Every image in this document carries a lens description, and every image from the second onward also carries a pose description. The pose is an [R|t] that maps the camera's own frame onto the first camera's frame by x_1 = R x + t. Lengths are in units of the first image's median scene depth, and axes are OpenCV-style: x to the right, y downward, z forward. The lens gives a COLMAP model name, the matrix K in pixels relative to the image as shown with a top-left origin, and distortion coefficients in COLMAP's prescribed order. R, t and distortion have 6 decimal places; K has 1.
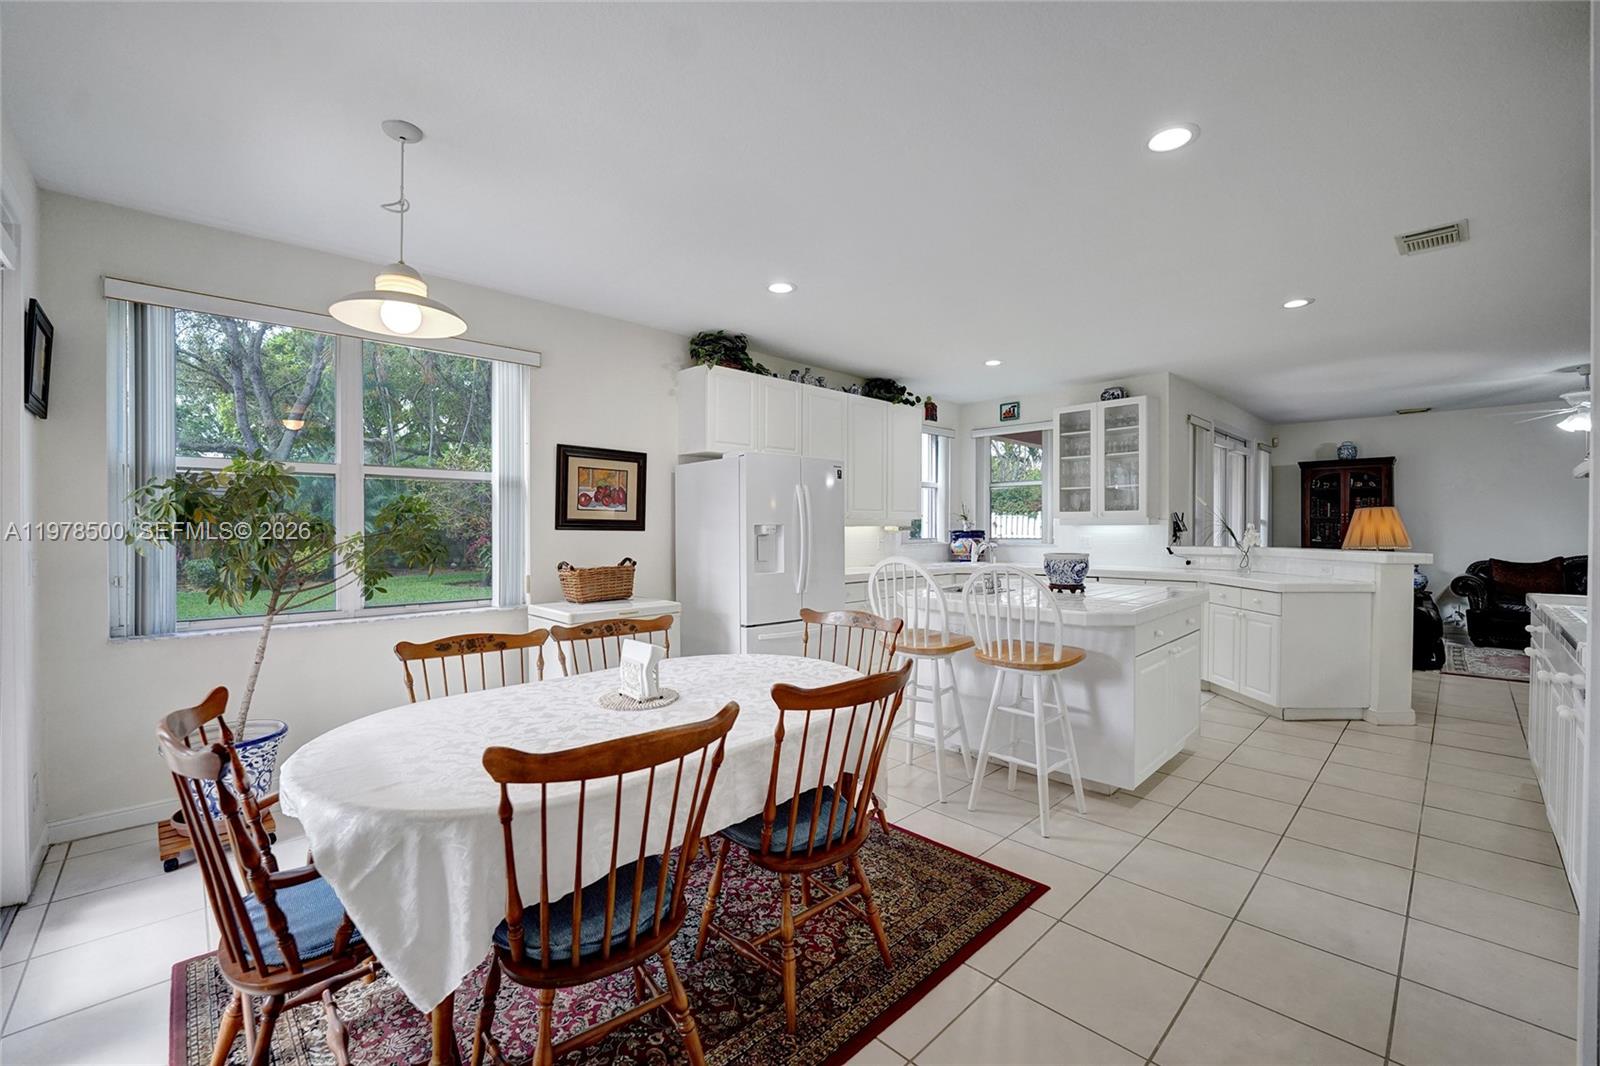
lens RADIAL K [[655.3, 0, 803.4], [0, 655.3, 529.9], [0, 0, 1]] dist [-0.009996, -0.000016]
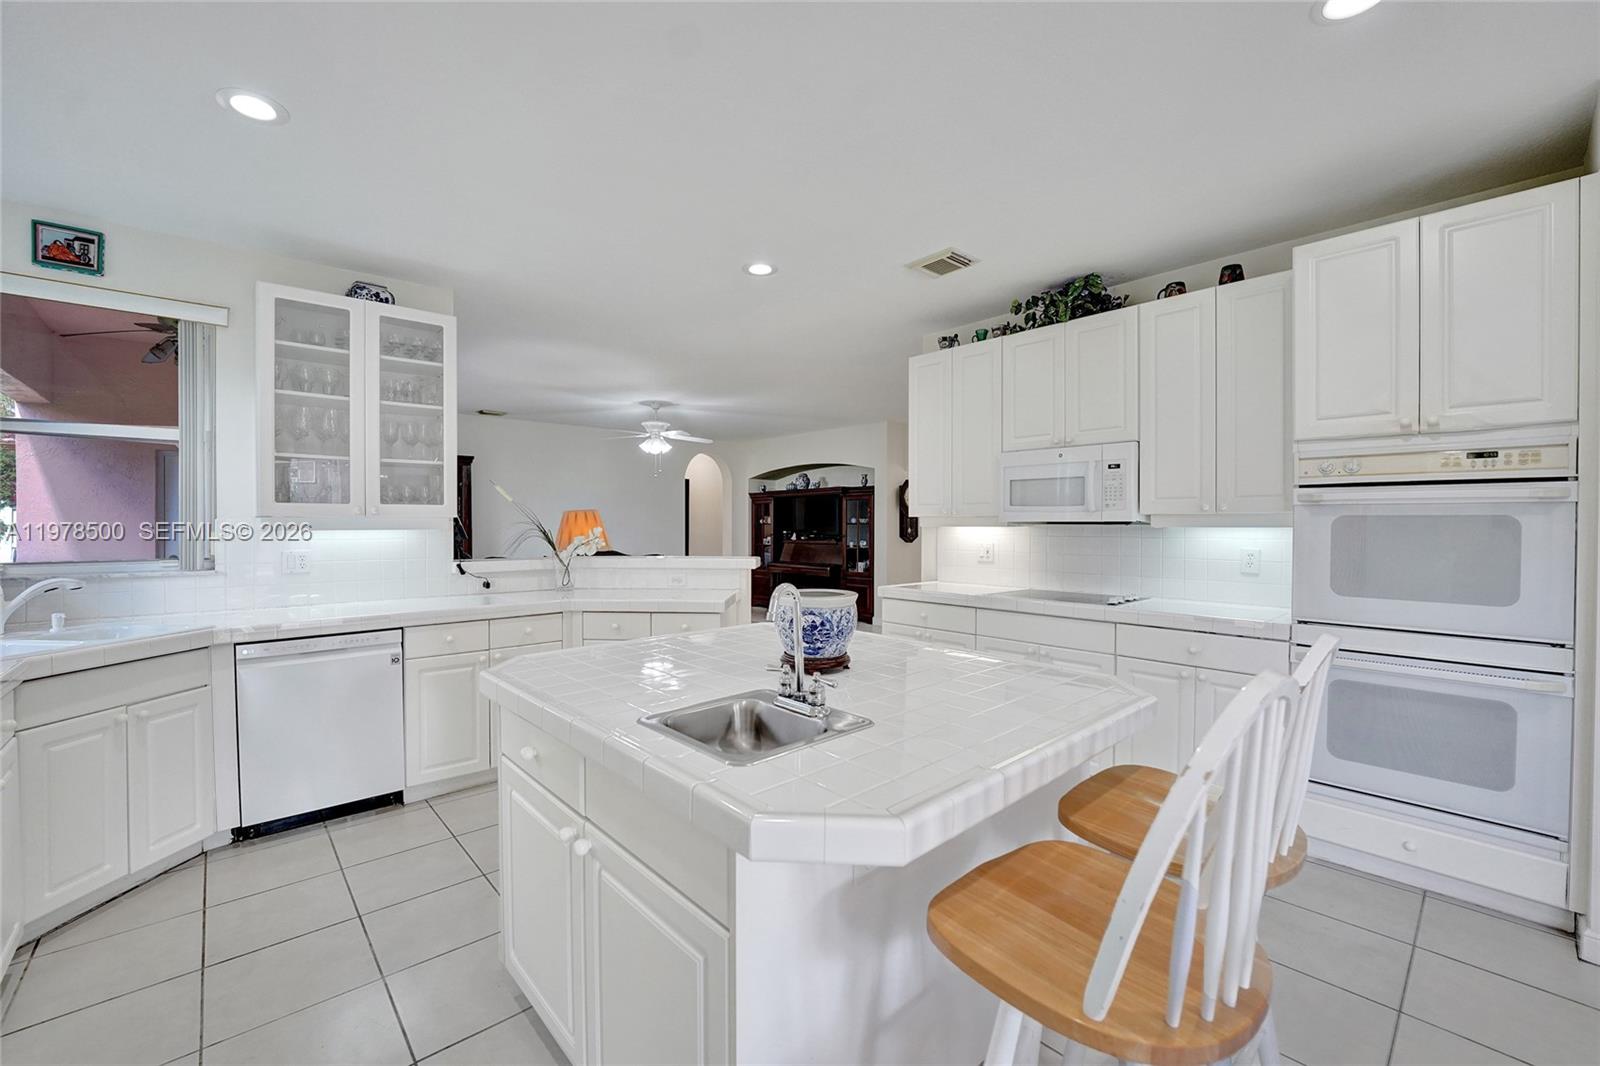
lens RADIAL K [[655.3, 0, 804.0], [0, 655.3, 531.6], [0, 0, 1]] dist [-0.009996, -0.000016]
pose [[0.068090, -0.008761, 0.997641, -0.060489], [0.004956, 0.999952, 0.008443, -0.009118], [-0.997667, 0.004369, 0.068130, 0.622044]]
